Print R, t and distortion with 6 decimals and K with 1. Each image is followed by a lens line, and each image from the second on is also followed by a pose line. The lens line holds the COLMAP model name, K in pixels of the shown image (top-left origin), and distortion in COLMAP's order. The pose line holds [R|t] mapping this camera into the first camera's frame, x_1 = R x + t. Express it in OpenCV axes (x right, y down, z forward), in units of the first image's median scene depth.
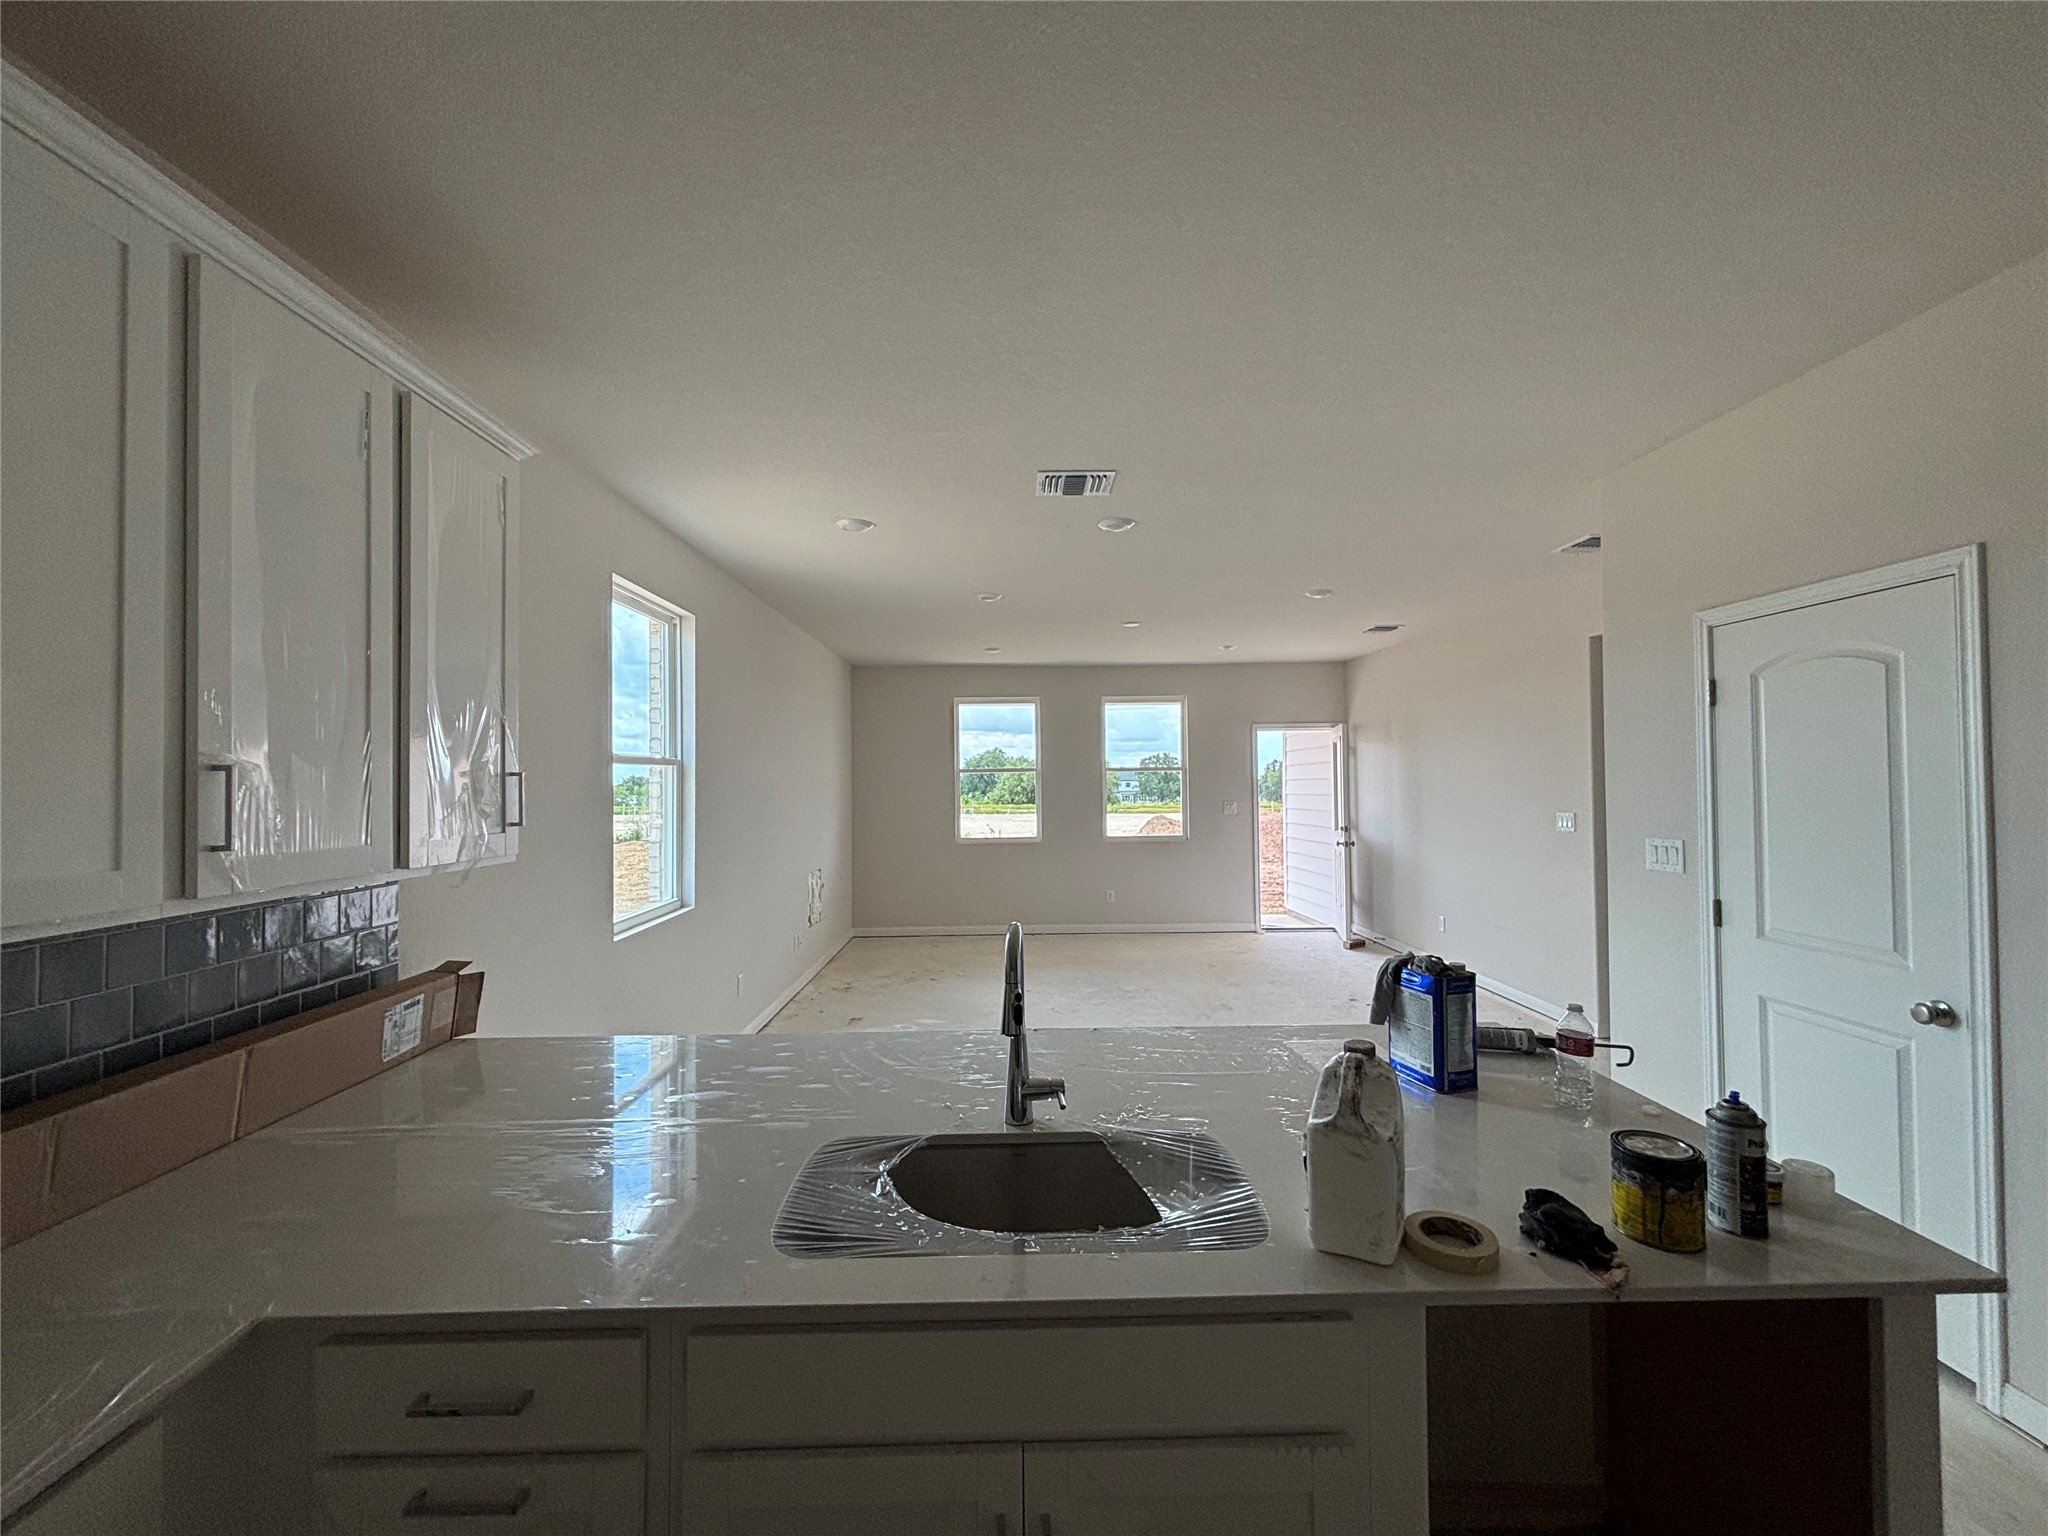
lens RADIAL K [[829.8, 0, 1029.5], [0, 829.8, 766.4], [0, 0, 1]] dist [-0.002336, 0.000123]
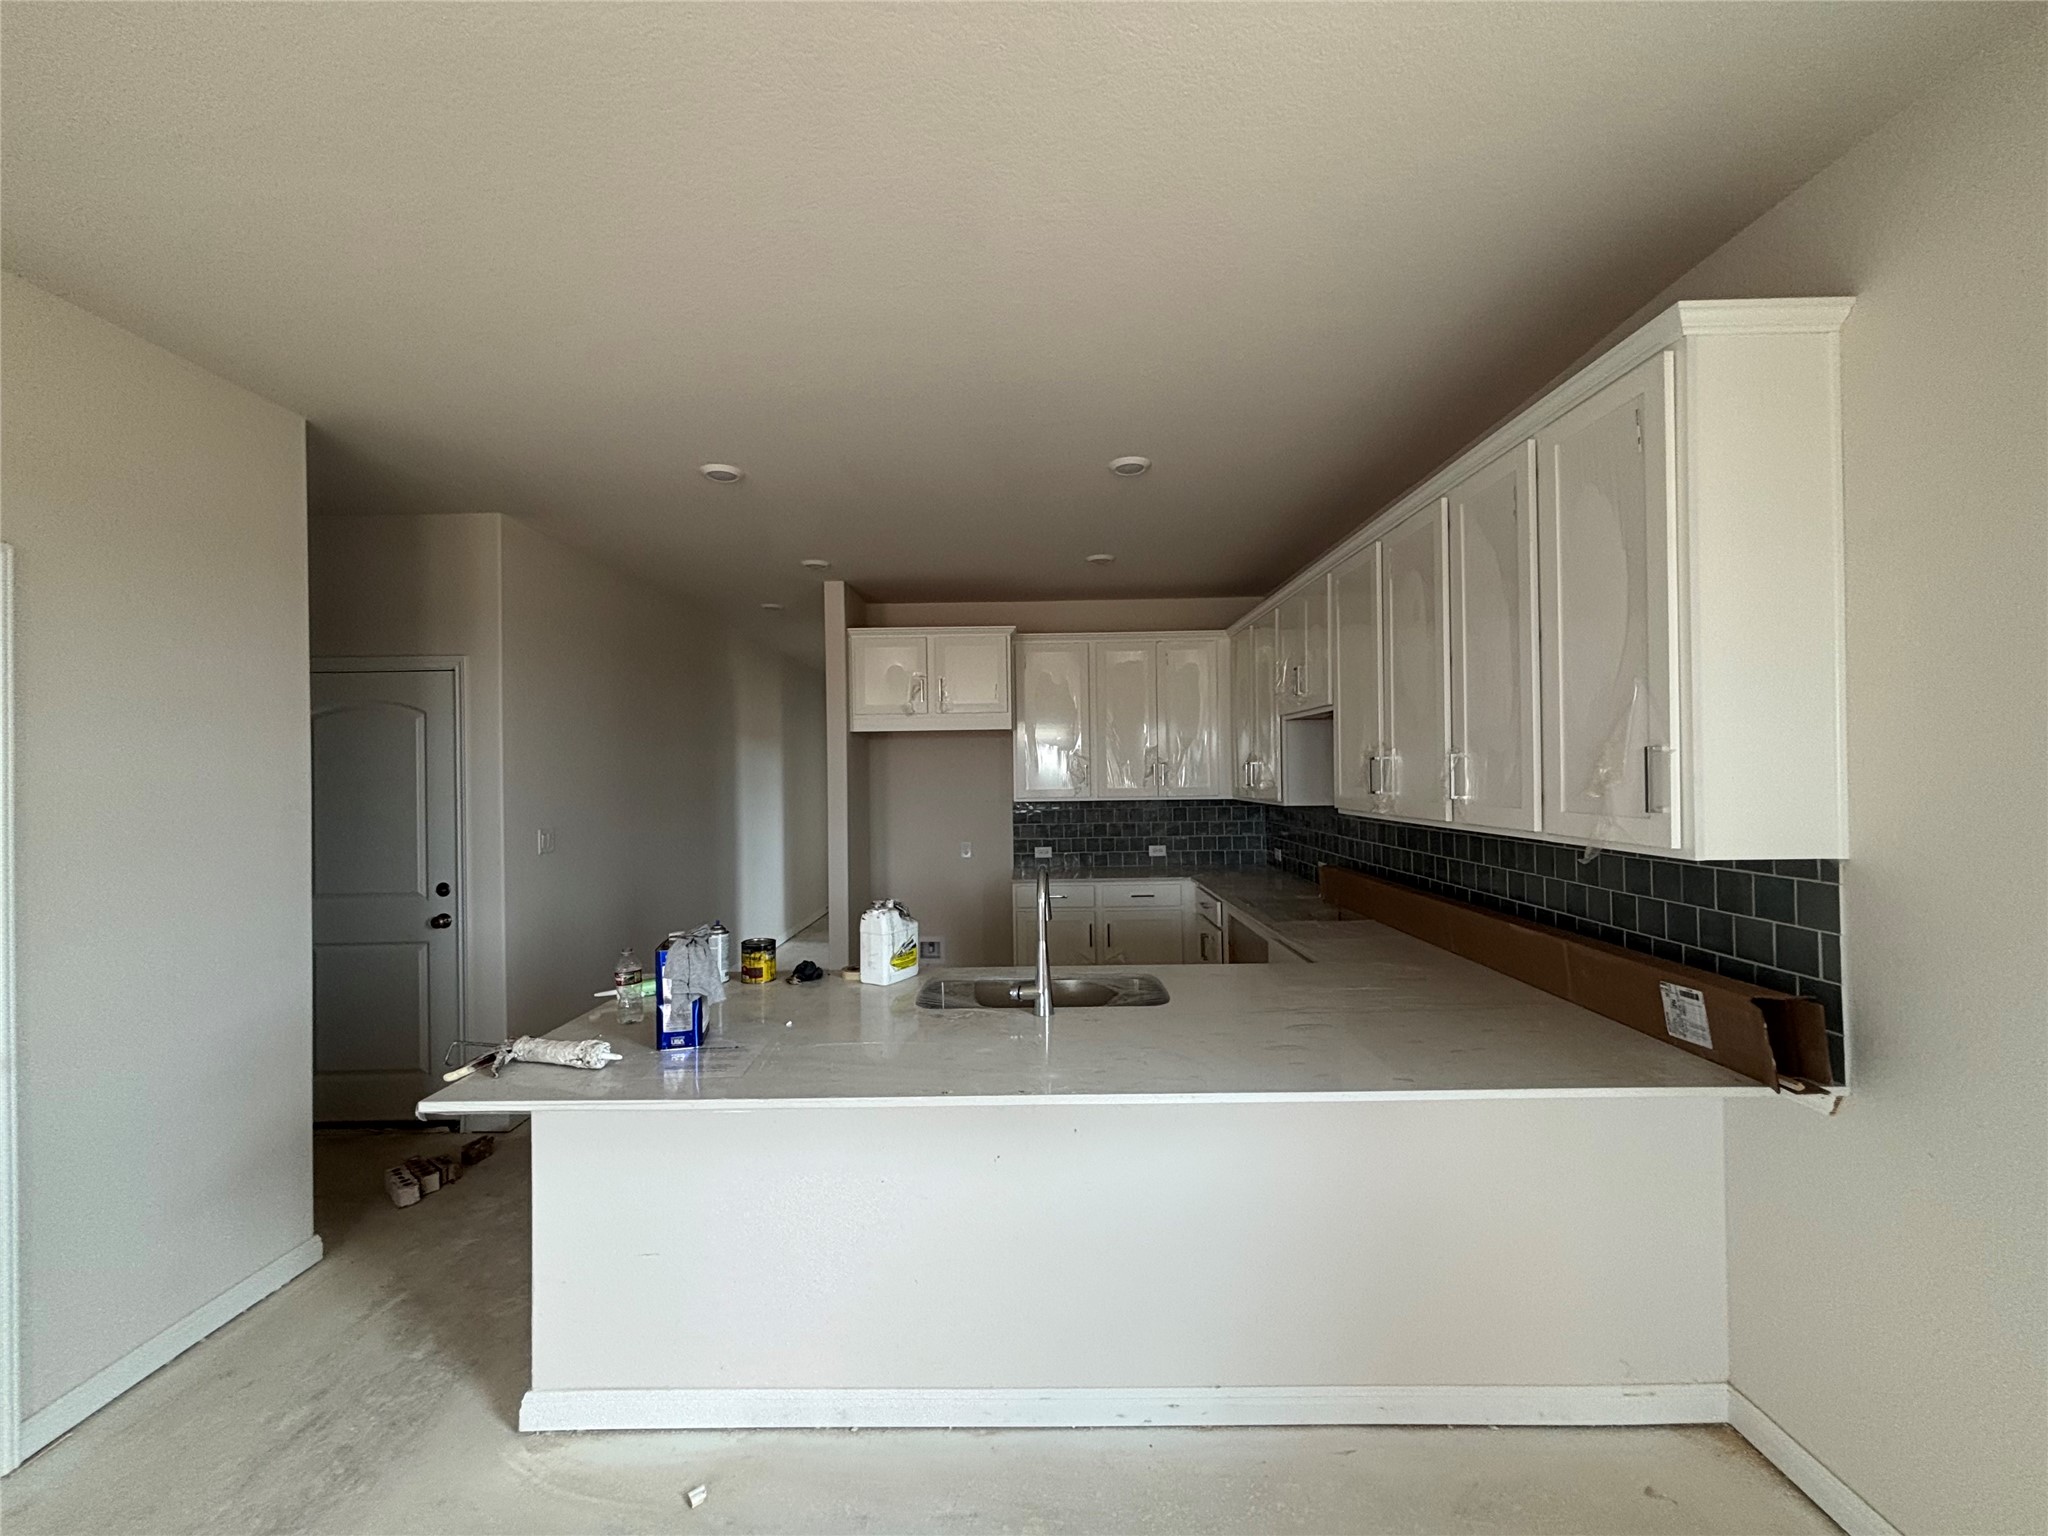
lens RADIAL K [[829.8, 0, 1029.5], [0, 829.8, 766.4], [0, 0, 1]] dist [-0.002336, 0.000123]
pose [[-0.999218, 0.029611, 0.026214, -0.031908], [0.028928, 0.999242, -0.026058, 0.031972], [-0.026965, -0.025279, -0.999317, 1.952070]]
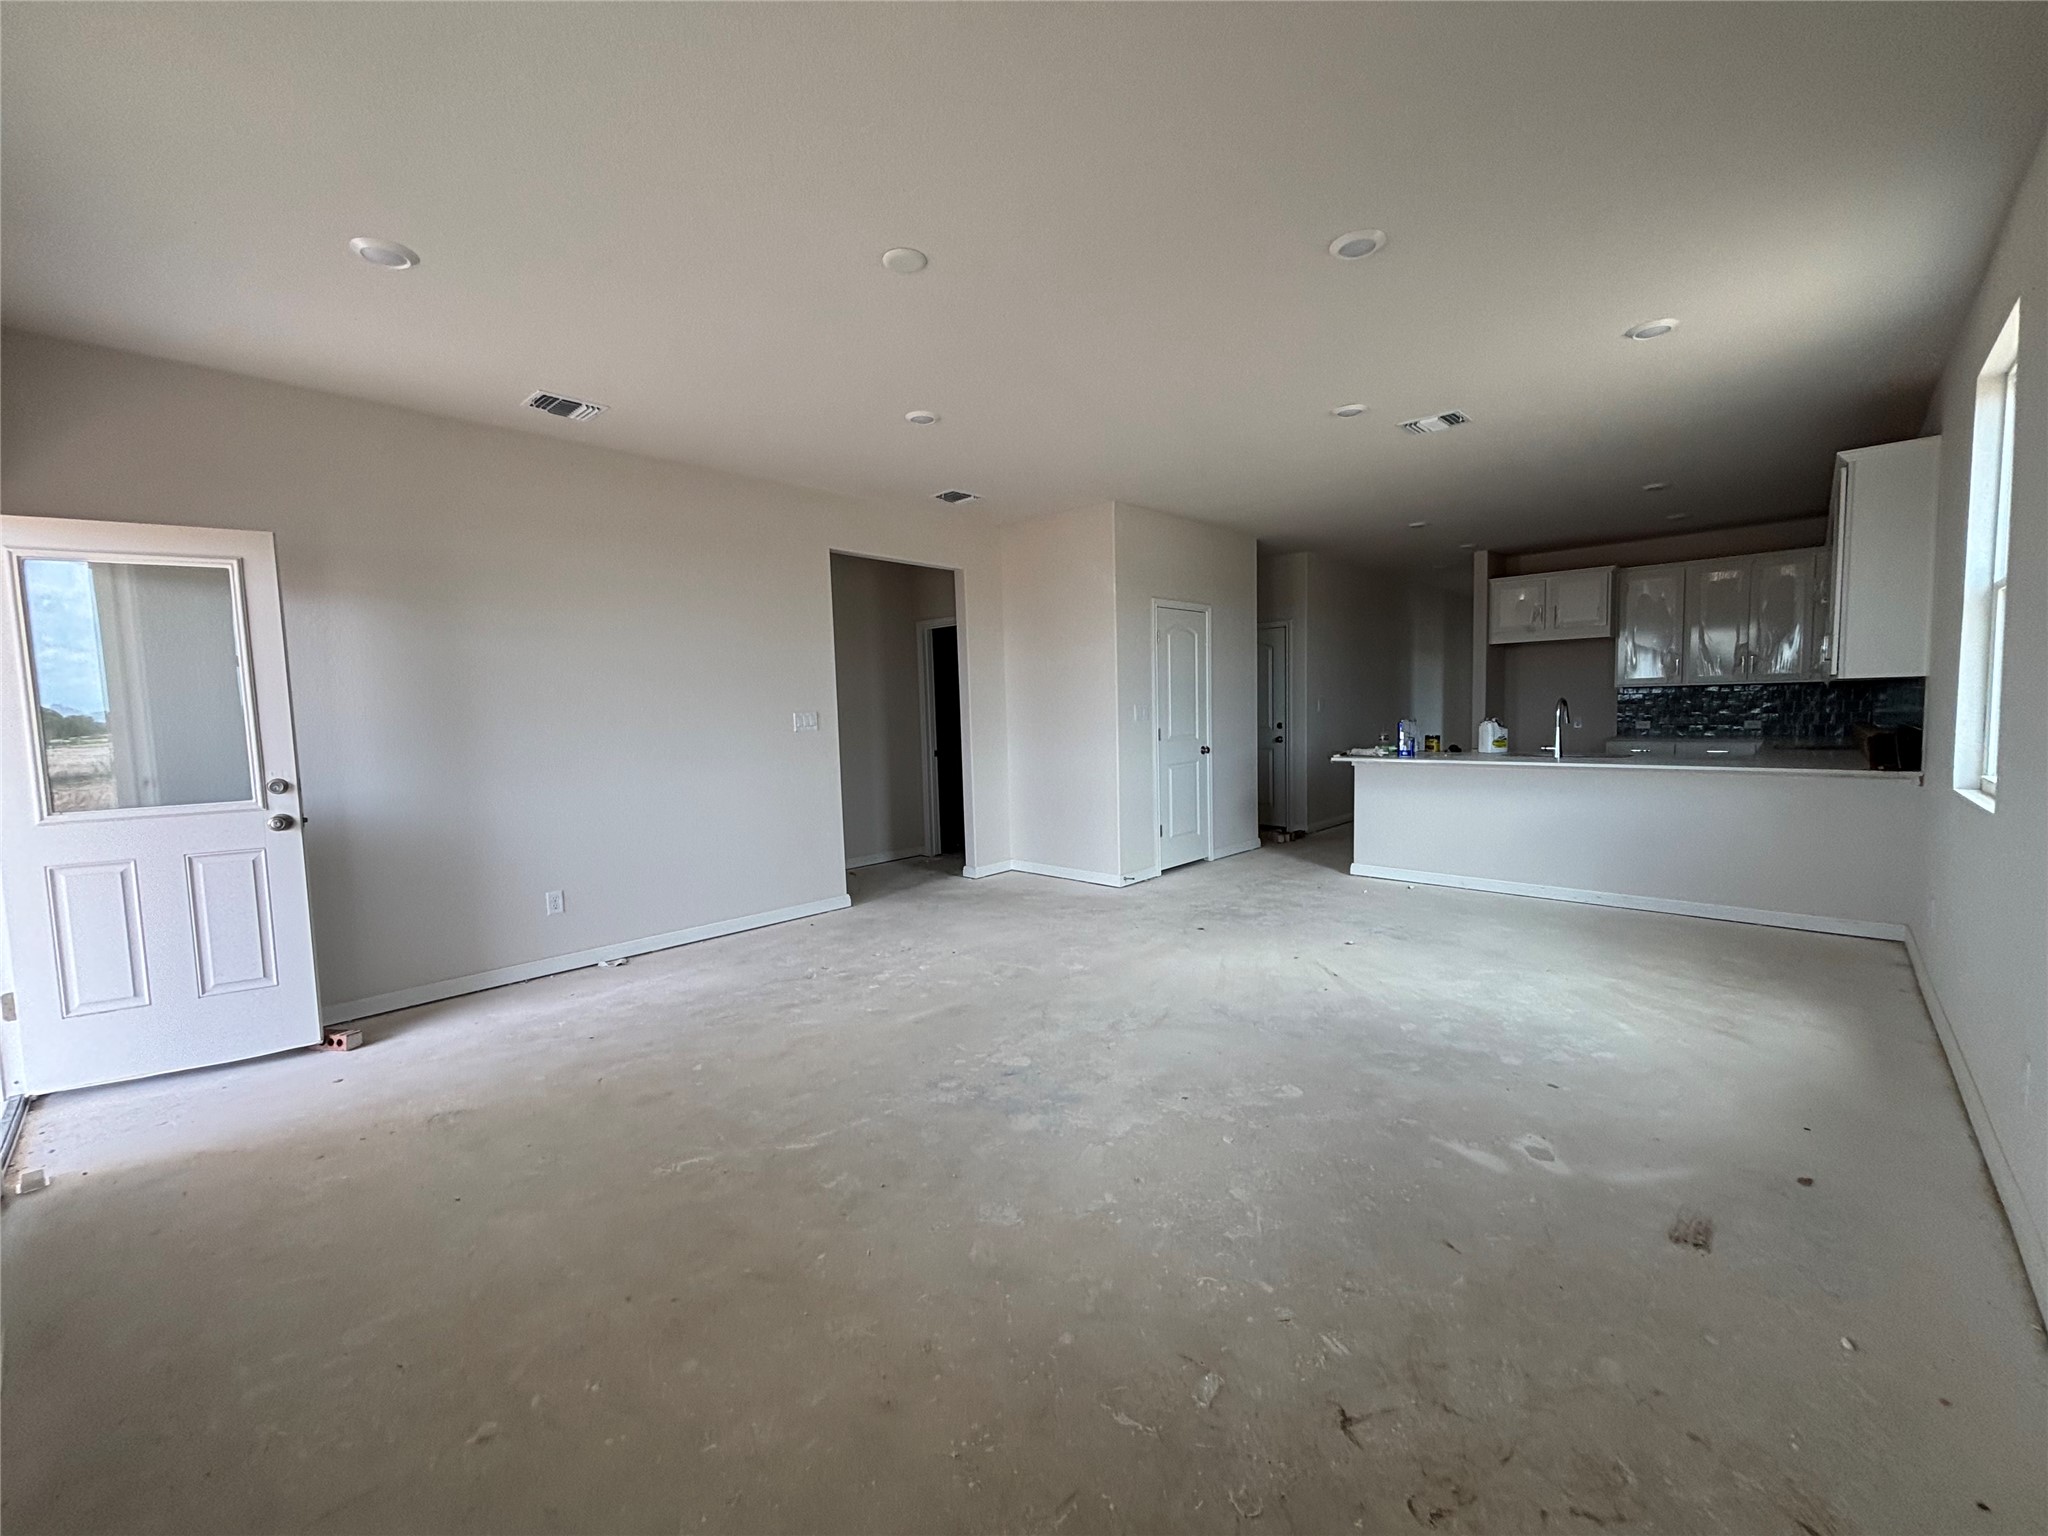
lens RADIAL K [[816.3, 0, 1062.9], [0, 816.3, 767.7], [0, 0, 1]] dist [0.032738, 0.000185]
pose [[-0.736357, -0.022052, 0.676234, -0.713946], [0.020679, 0.998268, 0.055072, 0.203037], [-0.676277, 0.054536, -0.734626, 4.122541]]
